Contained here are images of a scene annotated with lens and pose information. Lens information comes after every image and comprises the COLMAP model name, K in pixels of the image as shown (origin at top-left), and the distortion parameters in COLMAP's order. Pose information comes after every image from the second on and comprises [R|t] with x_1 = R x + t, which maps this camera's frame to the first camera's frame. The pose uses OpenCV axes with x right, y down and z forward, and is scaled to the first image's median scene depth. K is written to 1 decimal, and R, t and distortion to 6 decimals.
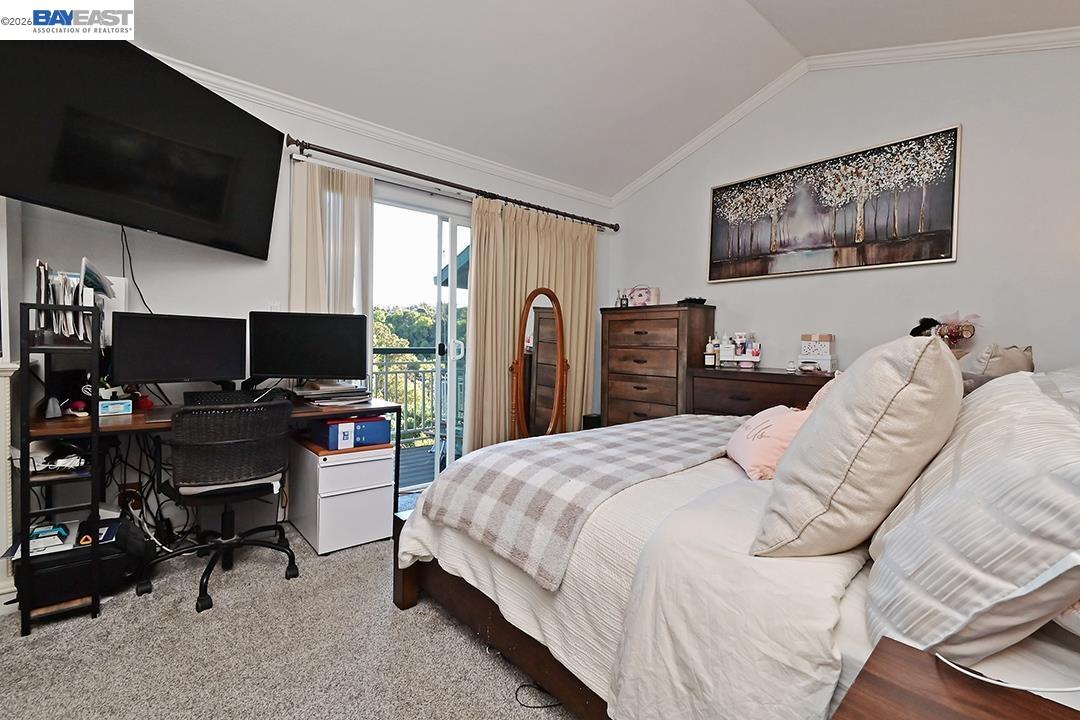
lens RADIAL K [[470.1, 0, 546.2], [0, 470.1, 359.8], [0, 0, 1]] dist [-0.001867, -0.000721]
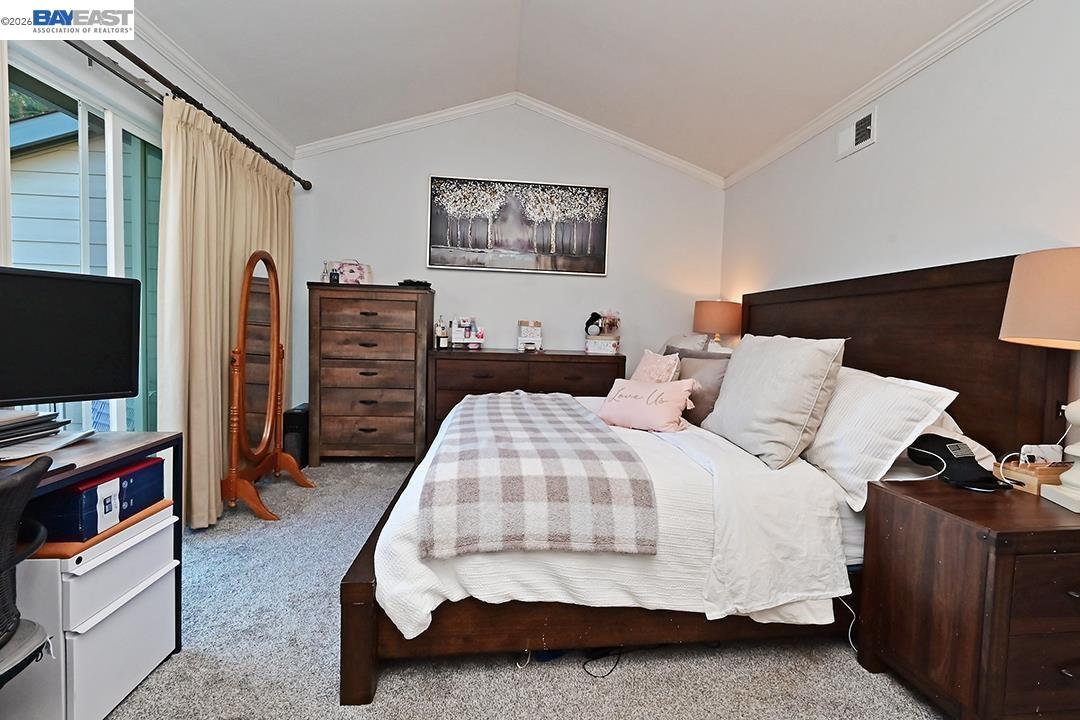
lens RADIAL K [[470.1, 0, 544.6], [0, 470.1, 355.6], [0, 0, 1]] dist [-0.001867, -0.000721]
pose [[0.582247, -0.044074, 0.811816, -0.409763], [0.006558, 0.998752, 0.049519, -0.022353], [-0.812985, -0.023509, 0.581809, 0.212246]]
